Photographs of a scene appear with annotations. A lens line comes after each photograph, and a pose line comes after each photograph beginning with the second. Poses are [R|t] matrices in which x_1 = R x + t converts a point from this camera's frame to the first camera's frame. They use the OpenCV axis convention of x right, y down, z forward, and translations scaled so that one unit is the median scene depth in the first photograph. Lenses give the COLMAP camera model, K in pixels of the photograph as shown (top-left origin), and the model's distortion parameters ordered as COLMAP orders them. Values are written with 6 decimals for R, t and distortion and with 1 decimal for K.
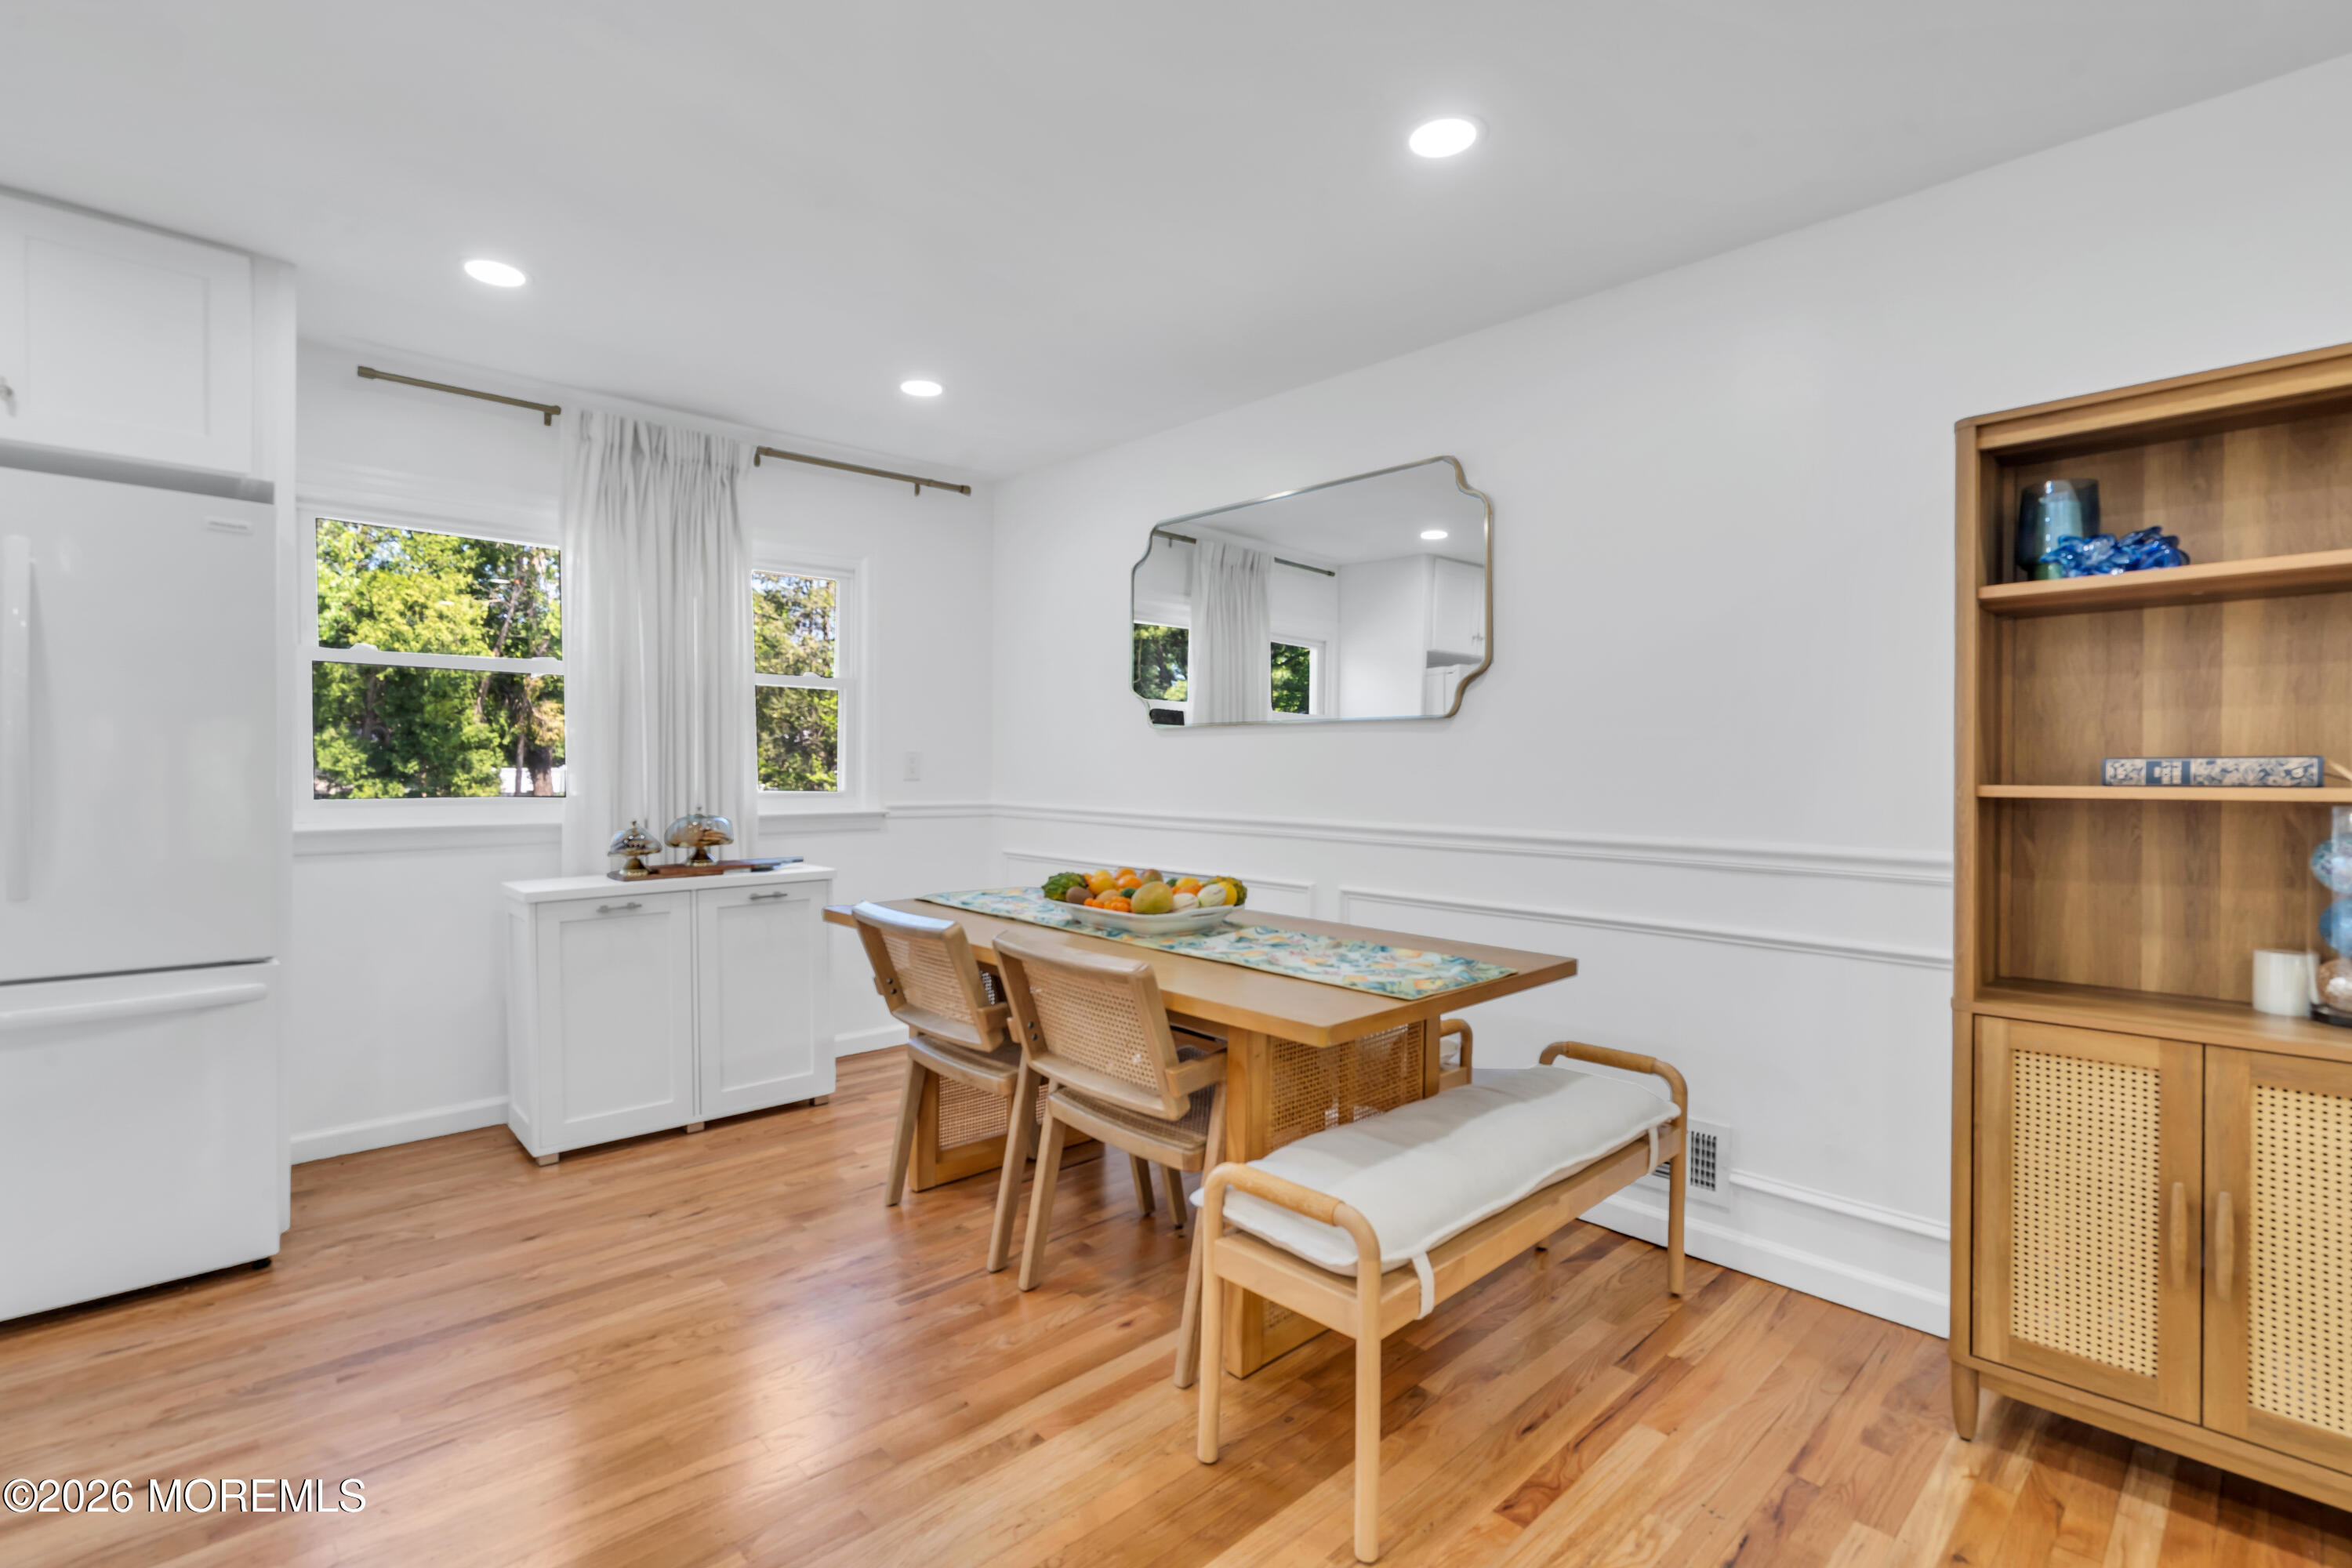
lens RADIAL K [[1084.7, 0, 1172.8], [0, 1084.7, 780.3], [0, 0, 1]] dist [-0.001538, 0.000442]
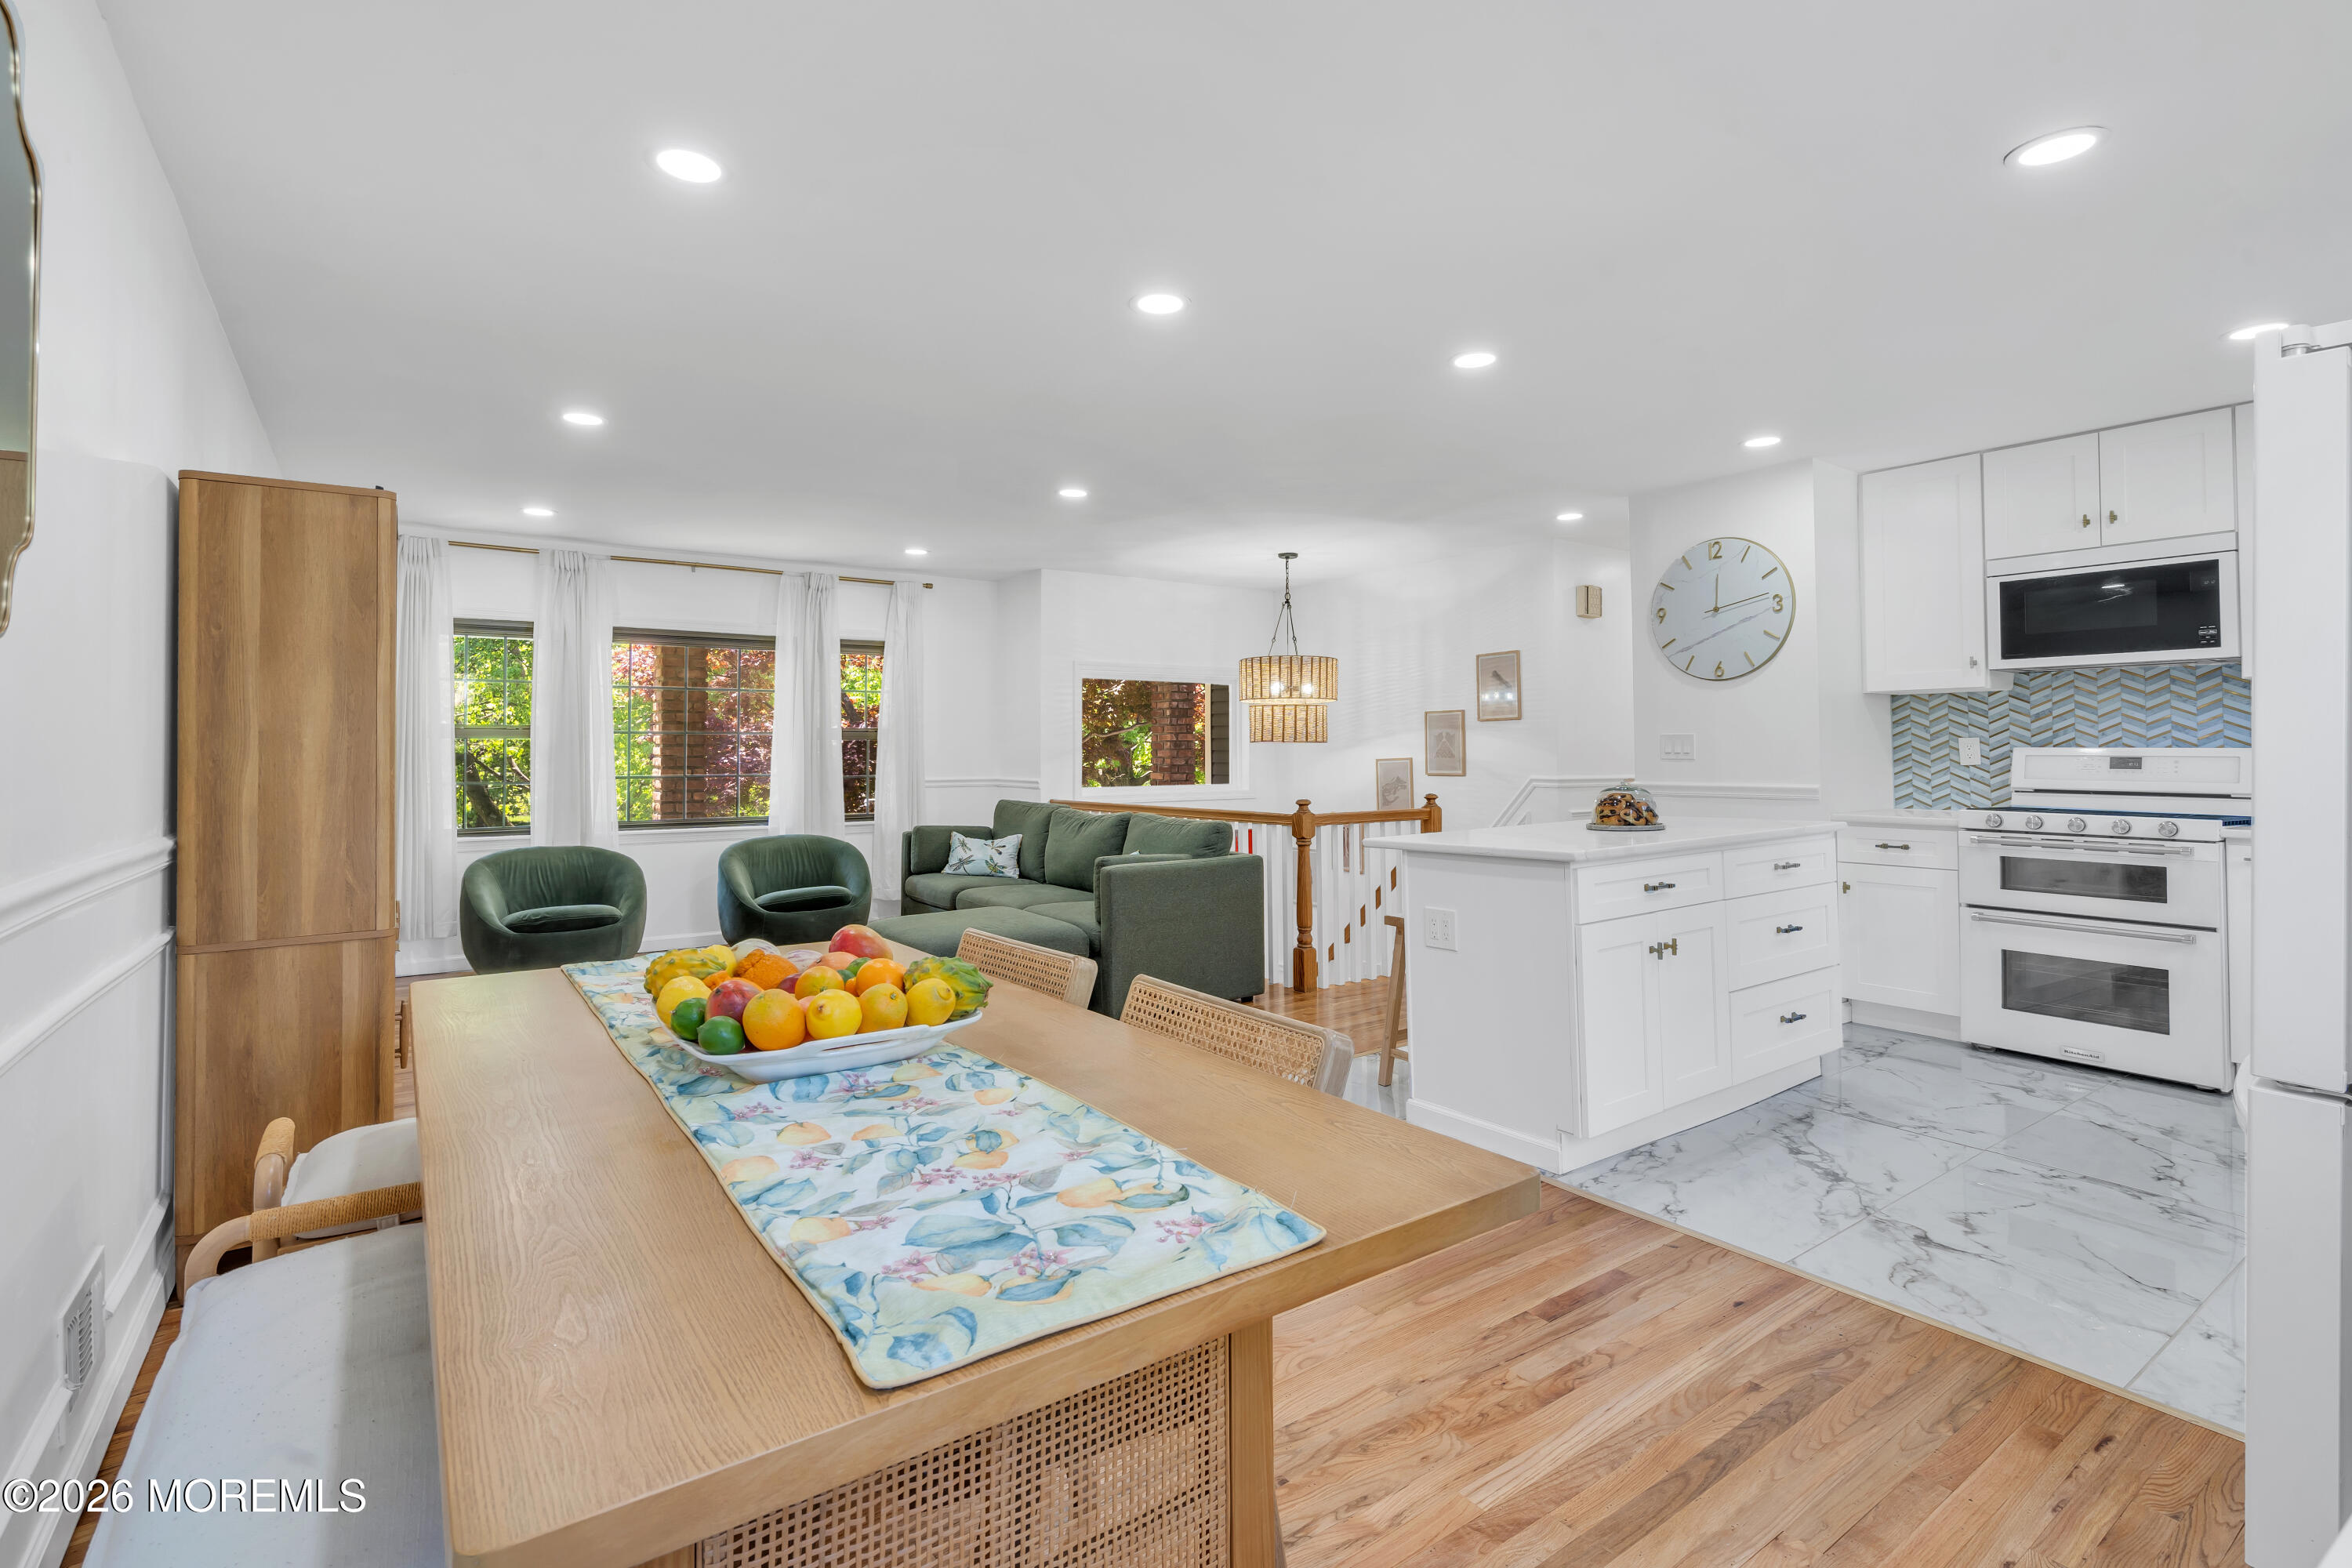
lens RADIAL K [[1093.2, 0, 1163.8], [0, 1093.2, 722.6], [0, 0, 1]] dist [-0.002037, 0.000146]
pose [[-0.989609, -0.000061, 0.143786, -0.395080], [-0.001590, 0.999943, -0.010516, -0.035013], [-0.143777, -0.010636, -0.989553, 2.135184]]
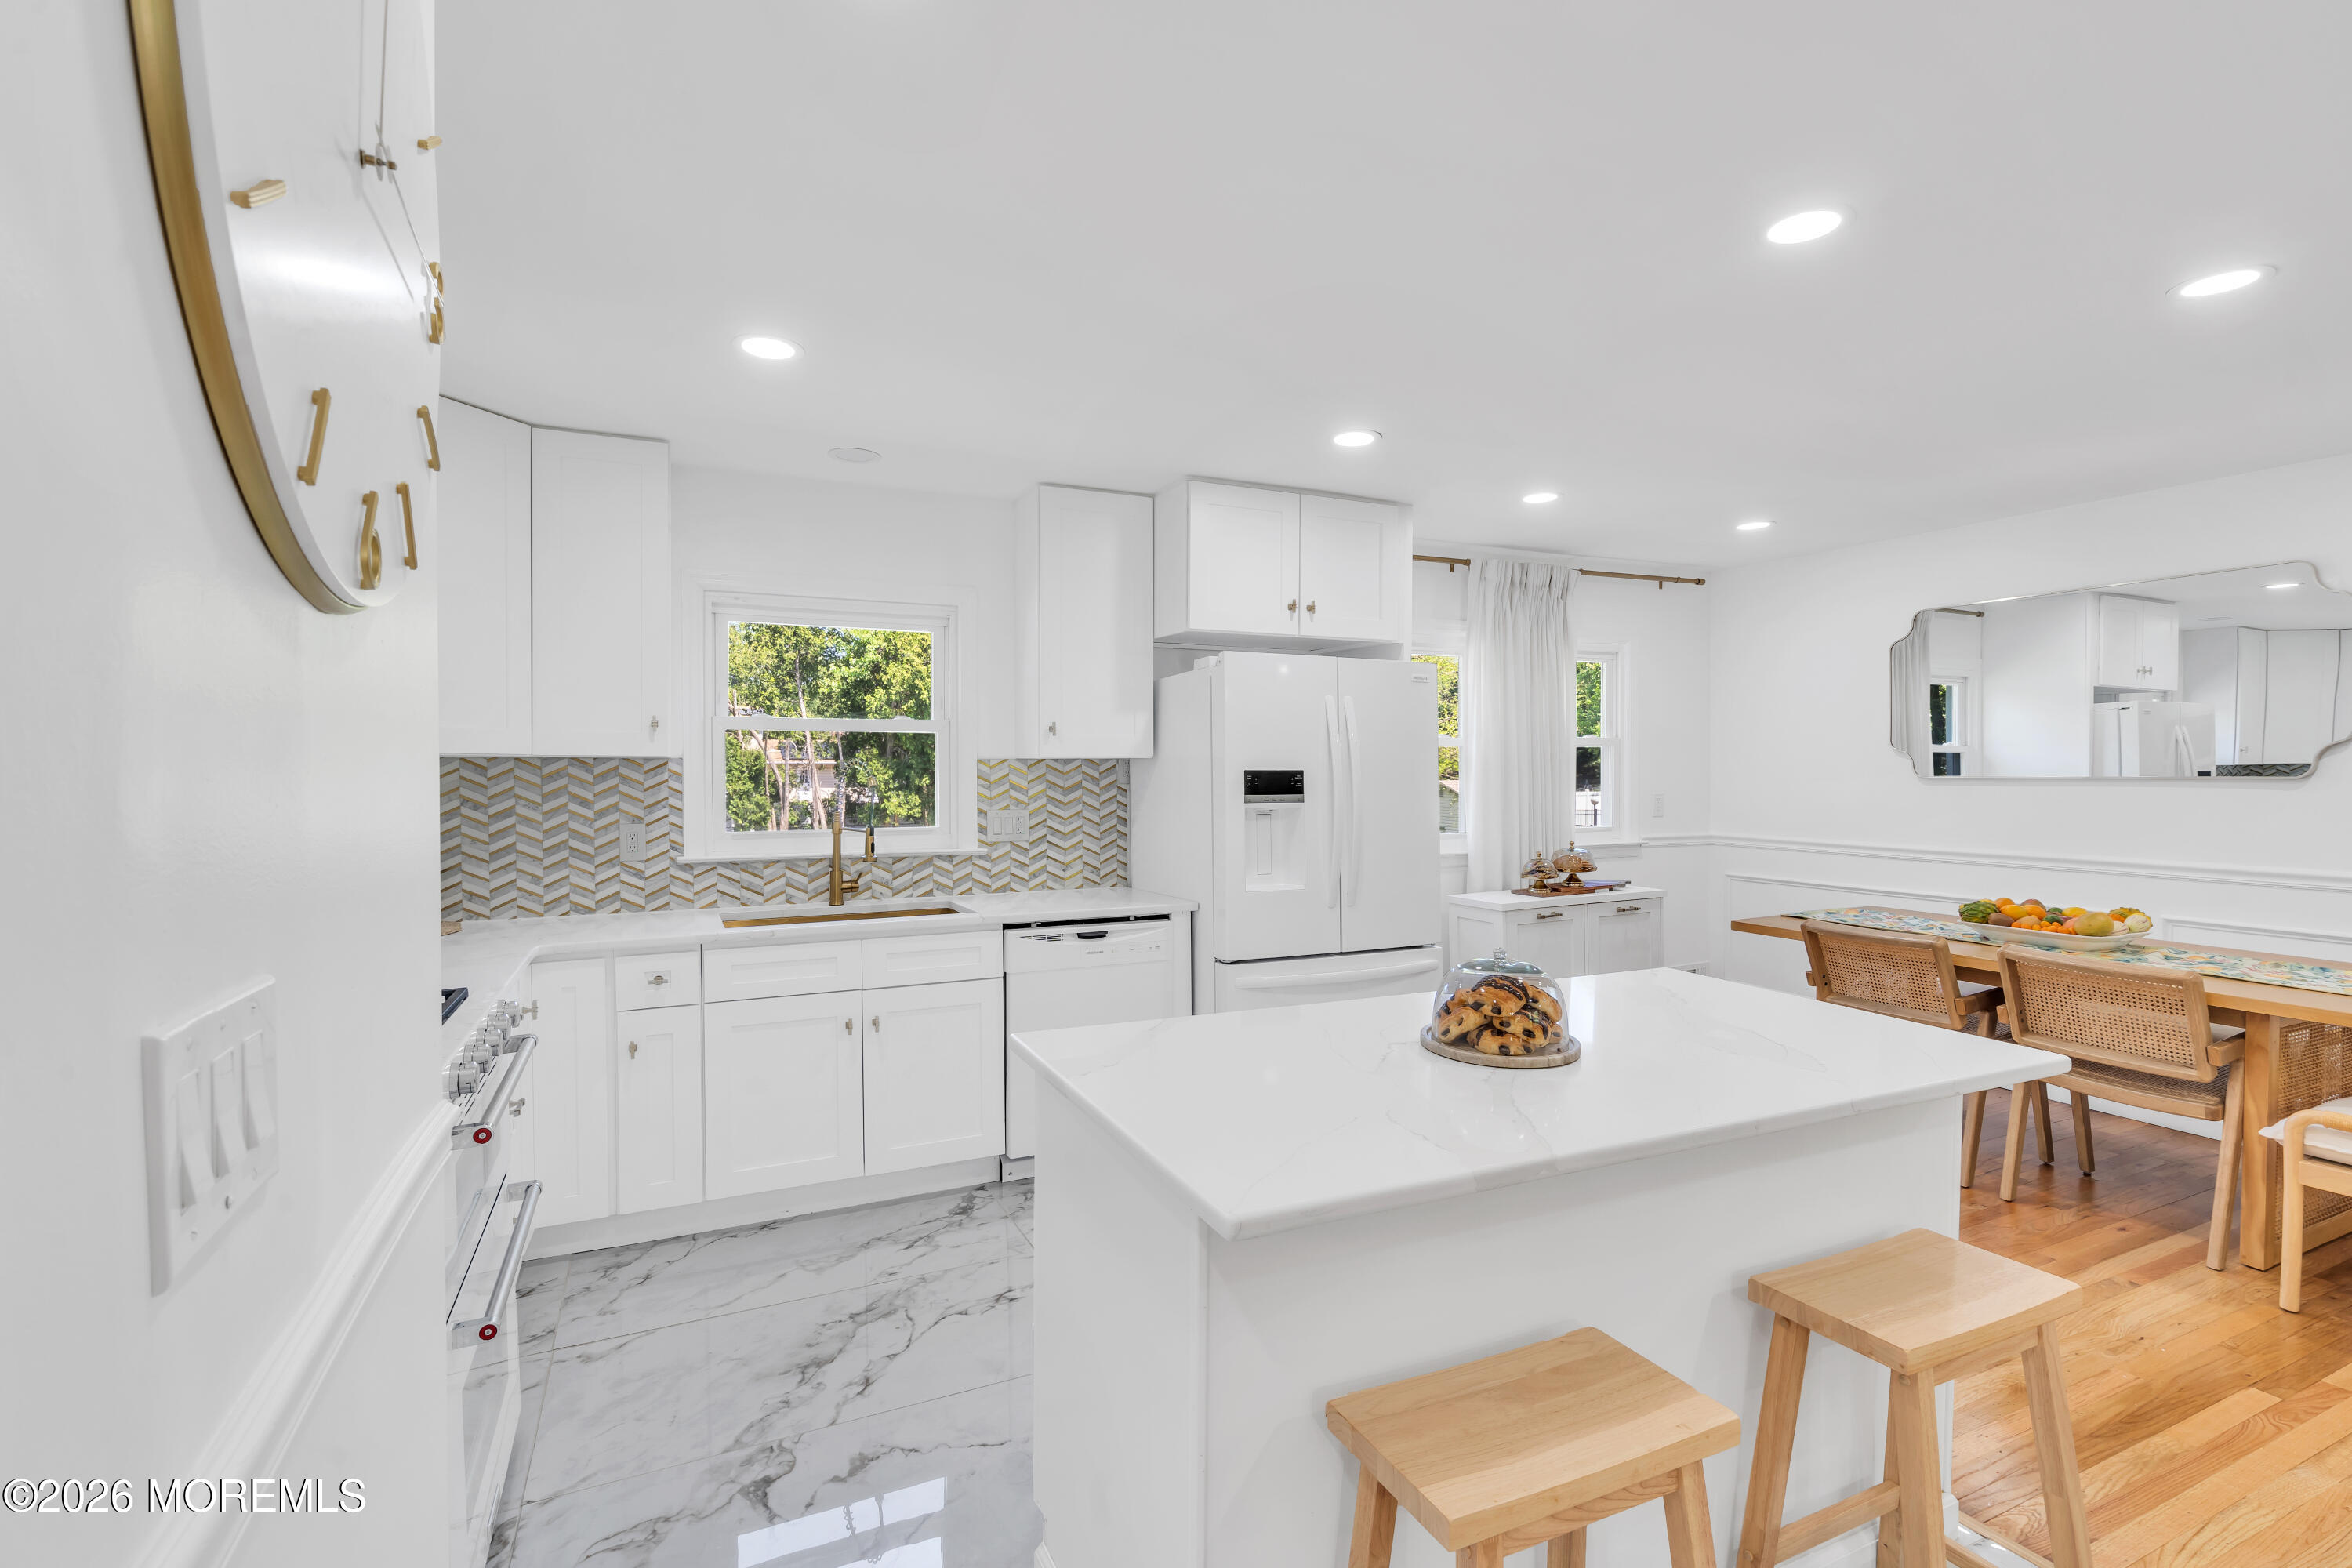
lens RADIAL K [[1077.5, 0, 1172.3], [0, 1077.5, 779.6], [0, 0, 1]] dist [-0.002229, 0.000252]
pose [[0.950233, -0.007775, -0.311443, -0.893241], [0.006764, 0.999968, -0.004328, -0.095834], [0.311467, 0.002006, 0.950255, -0.817654]]
